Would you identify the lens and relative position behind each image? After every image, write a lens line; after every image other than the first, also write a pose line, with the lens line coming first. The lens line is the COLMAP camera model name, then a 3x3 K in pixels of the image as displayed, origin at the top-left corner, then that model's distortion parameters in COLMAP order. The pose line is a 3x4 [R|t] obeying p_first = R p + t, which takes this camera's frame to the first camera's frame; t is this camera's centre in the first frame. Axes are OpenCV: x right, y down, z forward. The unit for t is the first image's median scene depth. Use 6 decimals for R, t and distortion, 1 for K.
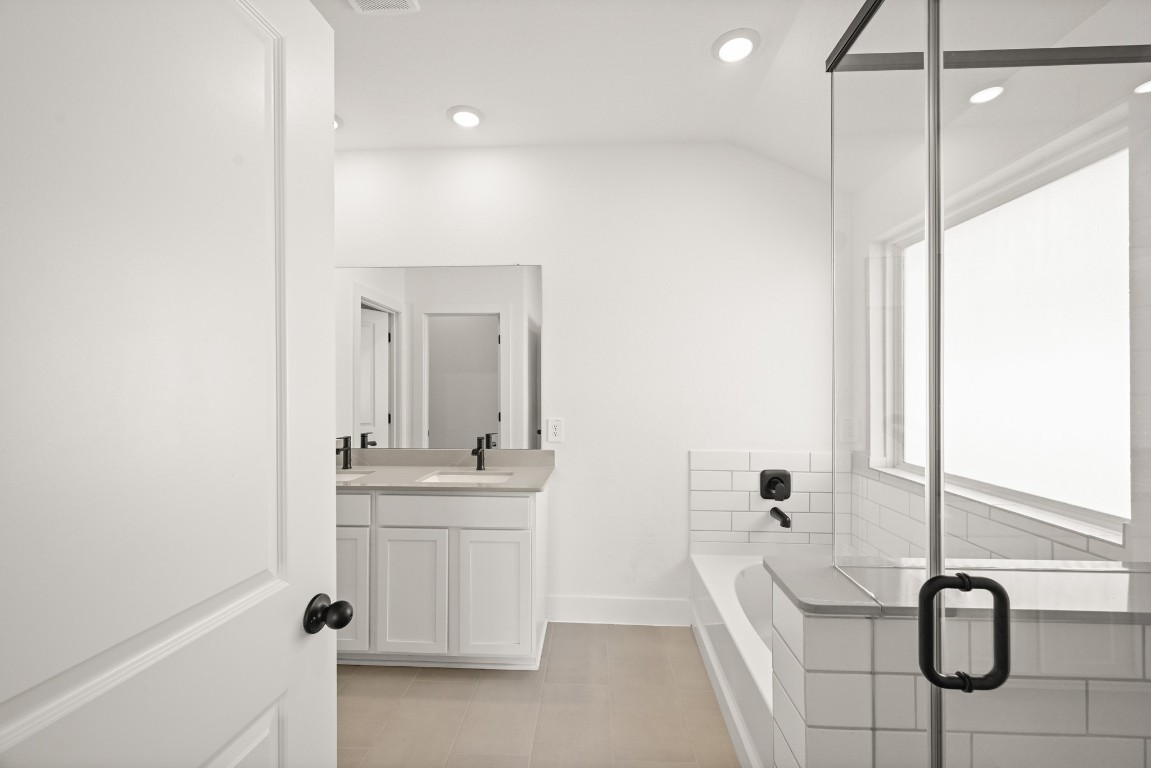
lens RADIAL K [[461.4, 0, 582.5], [0, 461.4, 386.6], [0, 0, 1]] dist [-0.000202, -0.000738]
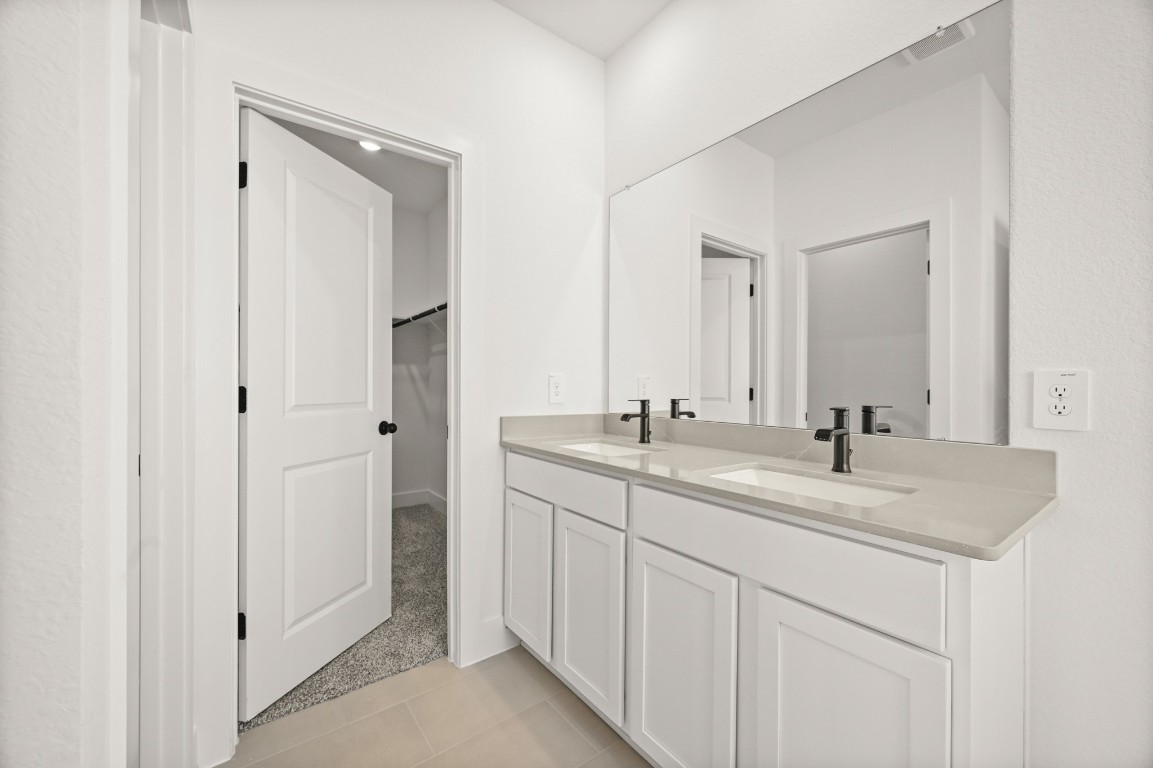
lens RADIAL K [[462.2, 0, 566.2], [0, 462.2, 384.8], [0, 0, 1]] dist [-0.000202, -0.000738]
pose [[0.635040, 0.008788, -0.772430, -0.024219], [-0.003655, 0.999958, 0.008372, 0.083514], [0.772471, -0.002493, 0.635045, 0.457035]]
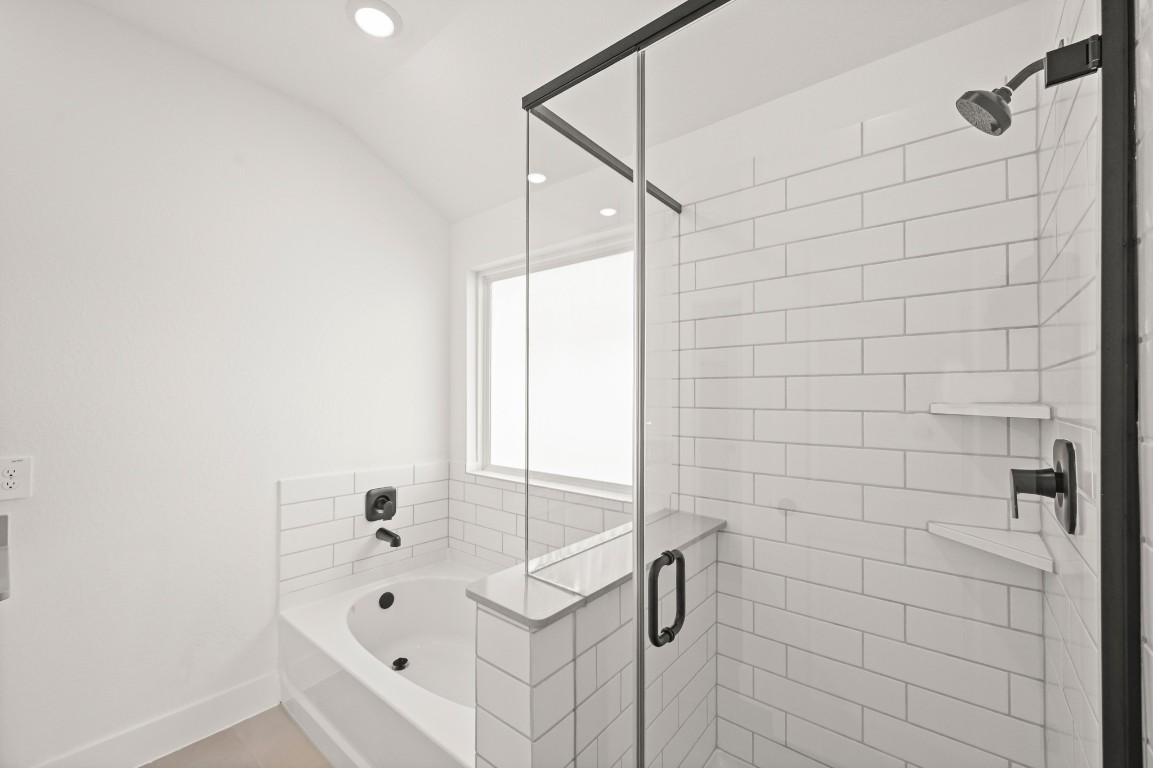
lens RADIAL K [[462.2, 0, 575.1], [0, 462.2, 390.0], [0, 0, 1]] dist [-0.000202, -0.000738]
pose [[0.595893, 0.011529, 0.802981, -0.106680], [-0.003560, 0.999925, -0.011715, -0.010125], [-0.803056, 0.004122, 0.595889, 0.118340]]
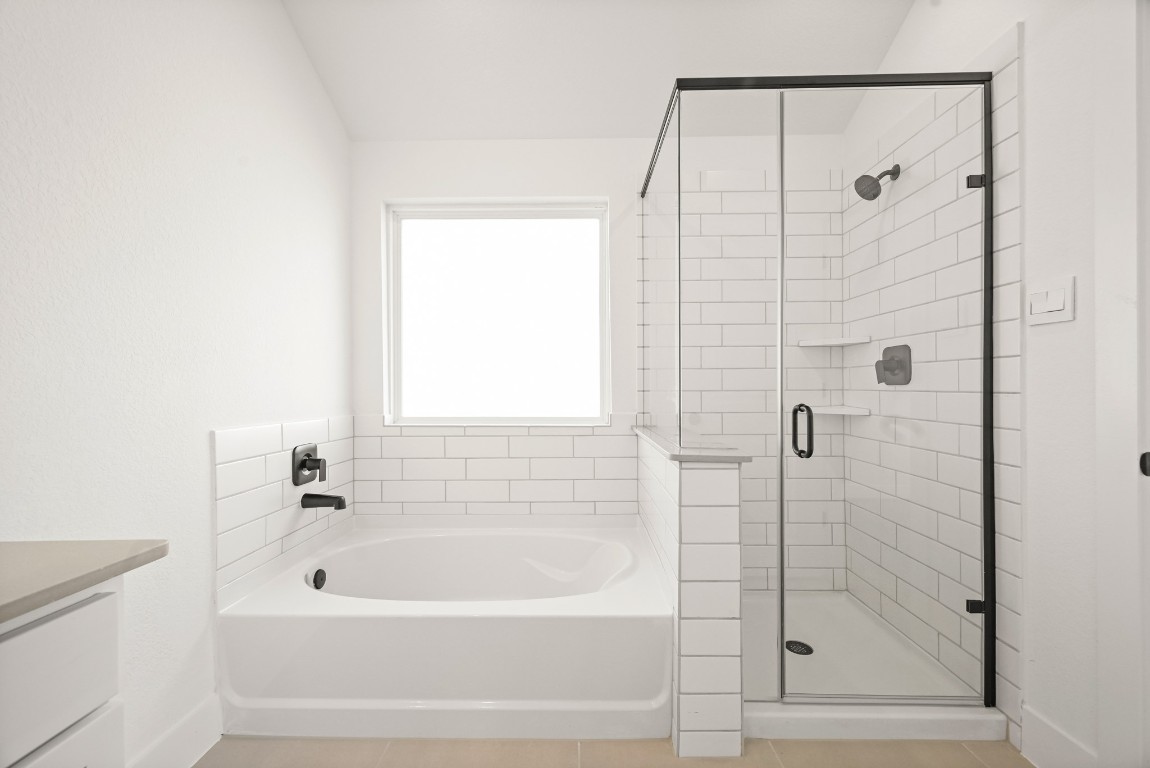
lens RADIAL K [[461.0, 0, 562.9], [0, 461.0, 388.4], [0, 0, 1]] dist [-0.000202, -0.000738]
pose [[-0.029870, 0.002128, 0.999552, -0.354210], [0.003106, 0.999993, -0.002036, 0.090753], [-0.999549, 0.003044, -0.029876, 0.596092]]
